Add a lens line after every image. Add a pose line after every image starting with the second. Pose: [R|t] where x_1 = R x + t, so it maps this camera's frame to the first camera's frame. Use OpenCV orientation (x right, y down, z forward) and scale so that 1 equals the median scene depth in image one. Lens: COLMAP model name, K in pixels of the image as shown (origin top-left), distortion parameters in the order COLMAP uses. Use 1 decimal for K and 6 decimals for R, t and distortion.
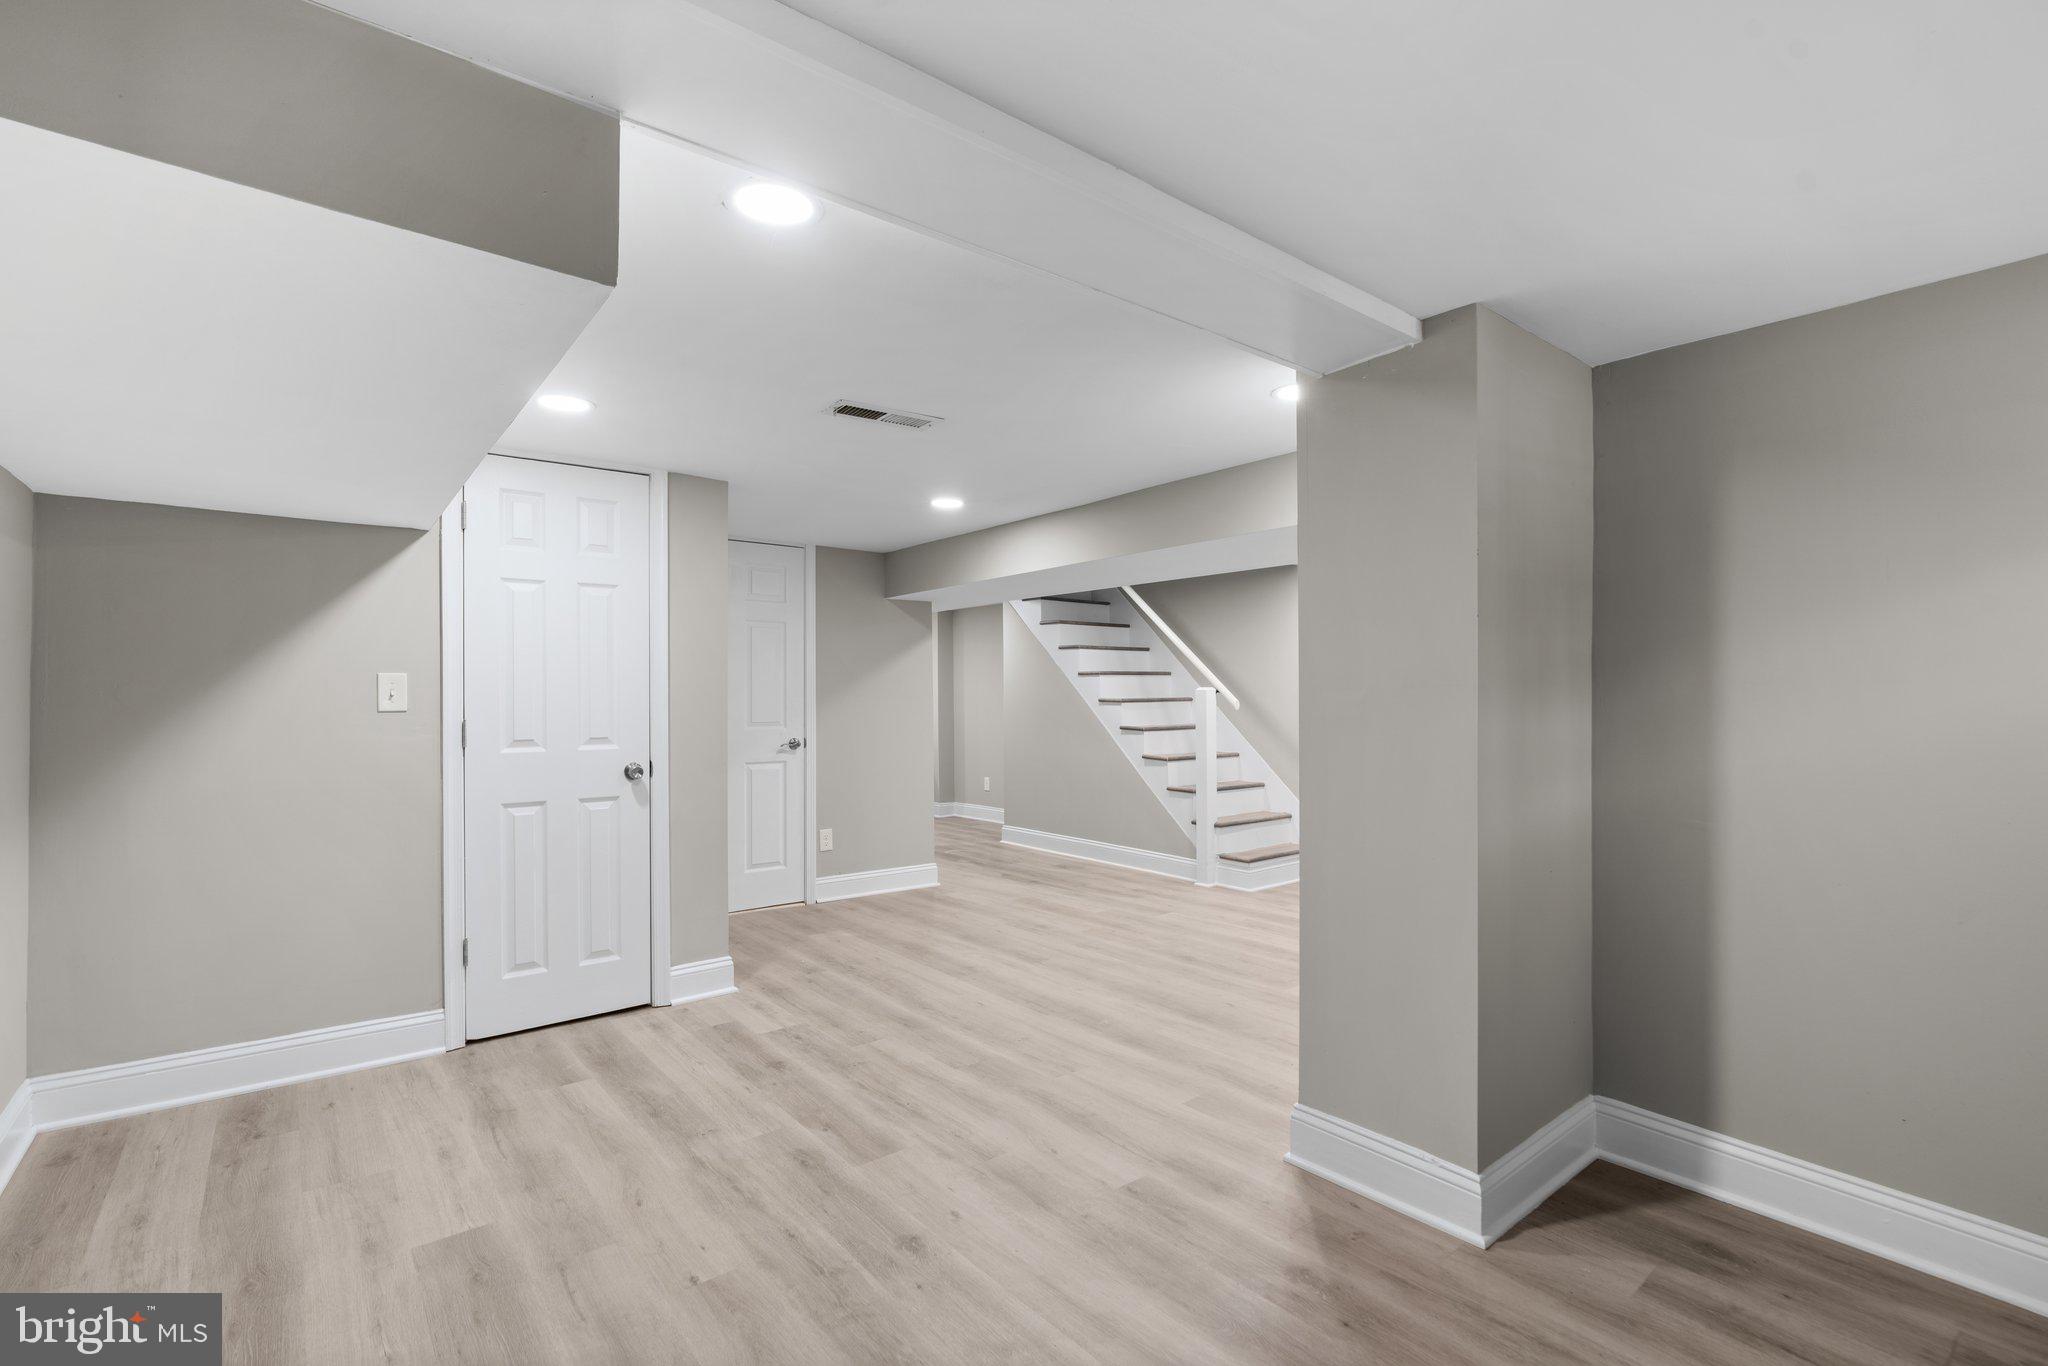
lens RADIAL K [[924.2, 0, 1028.1], [0, 924.2, 690.2], [0, 0, 1]] dist [-0.003052, 0.000735]
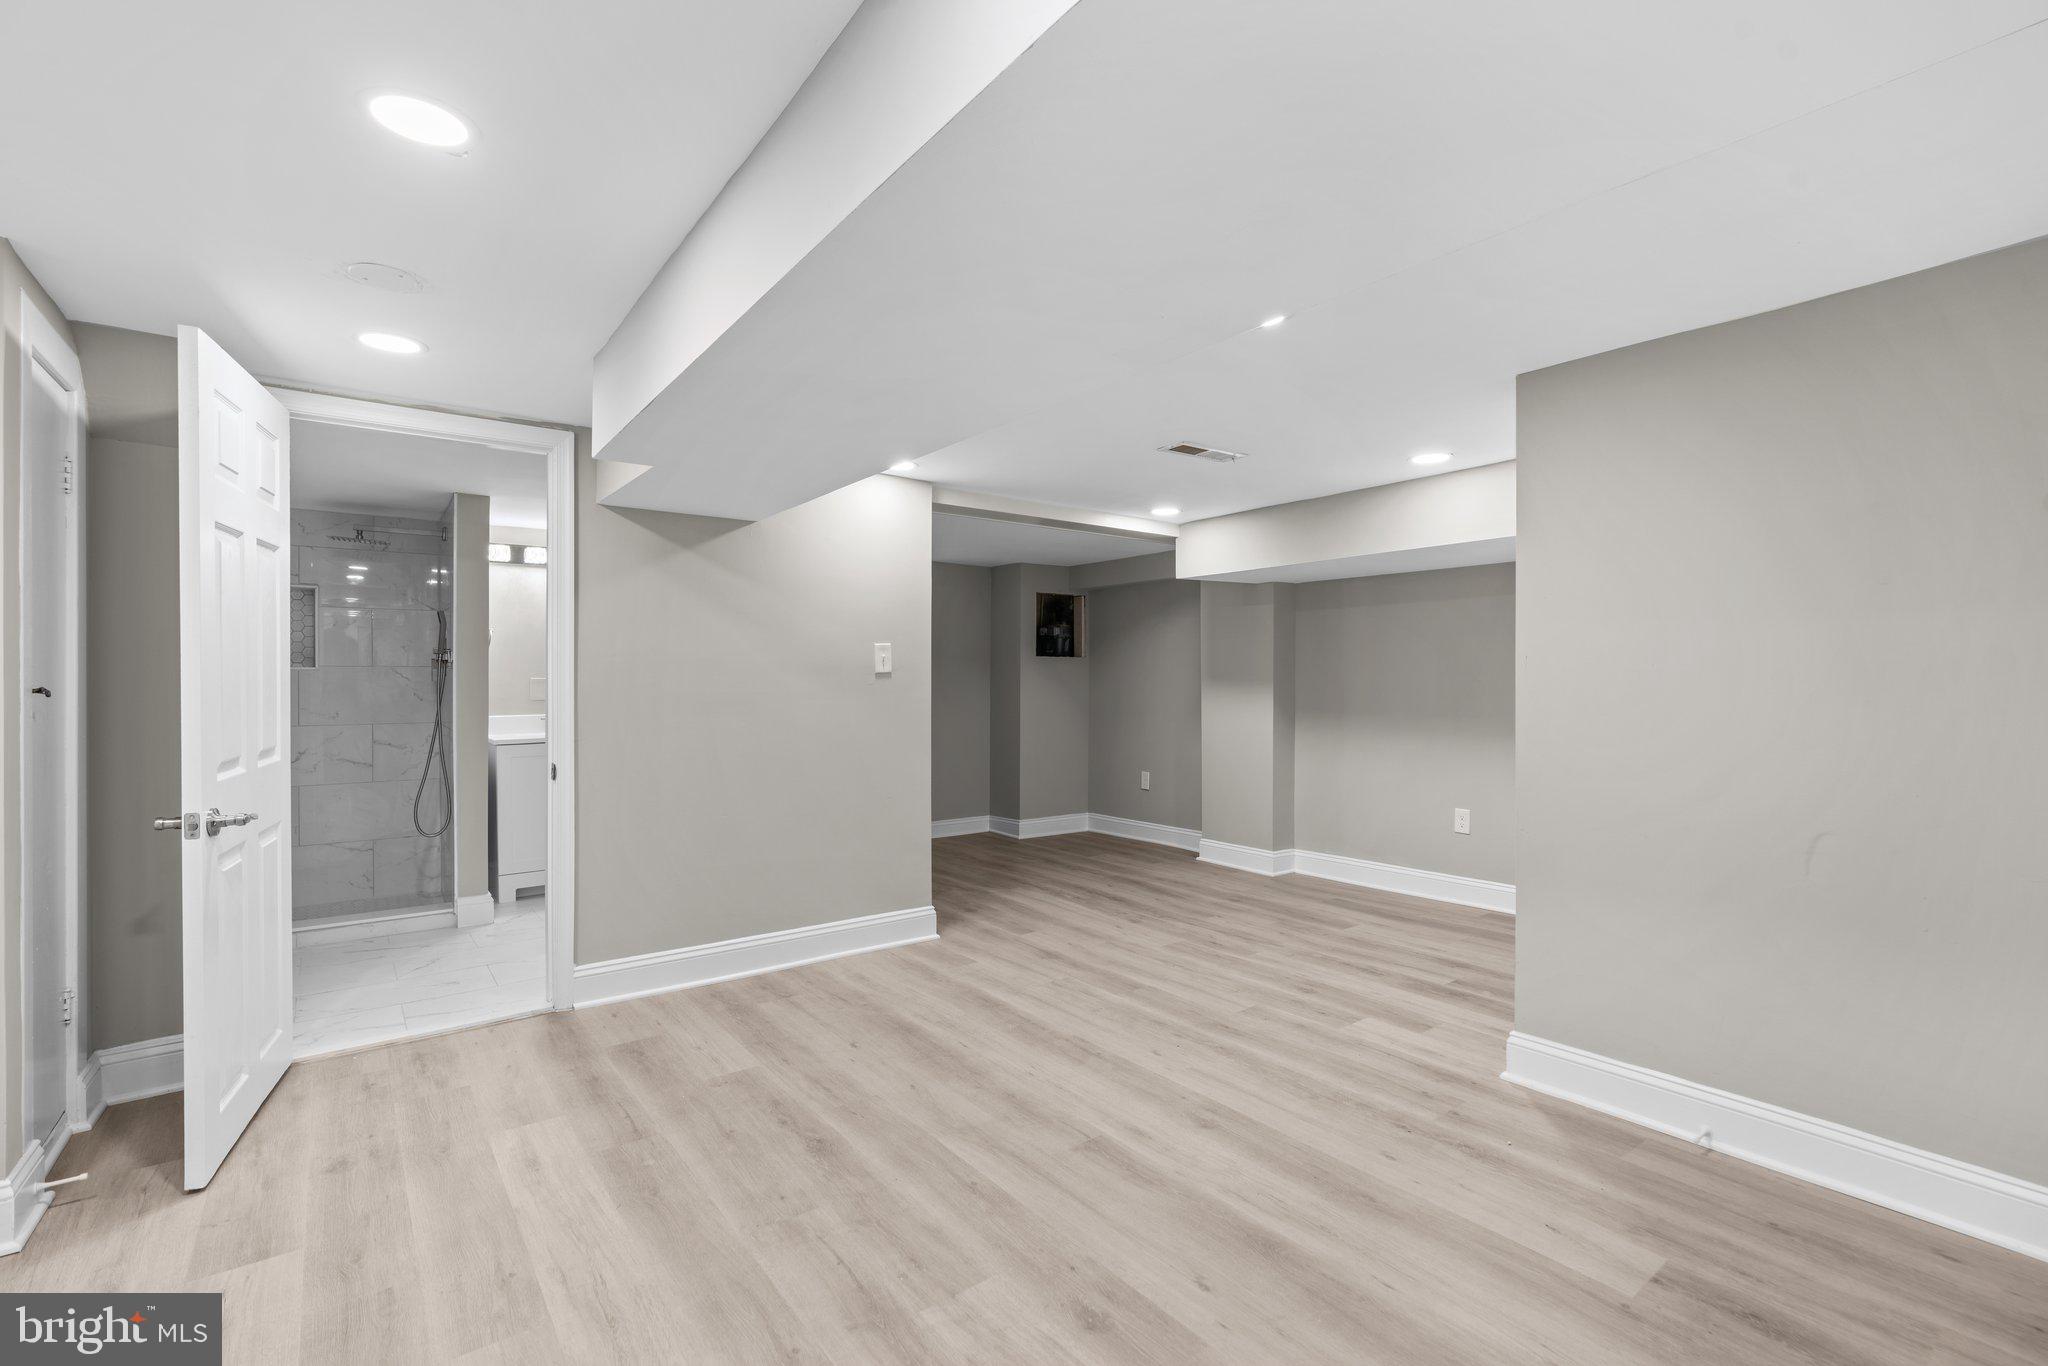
lens RADIAL K [[924.2, 0, 1028.1], [0, 924.2, 690.2], [0, 0, 1]] dist [-0.003052, 0.000735]
pose [[-0.999651, 0.003139, 0.026235, 0.041469], [0.003259, 0.999984, 0.004526, 0.018267], [-0.026220, 0.004610, -0.999646, 1.923374]]
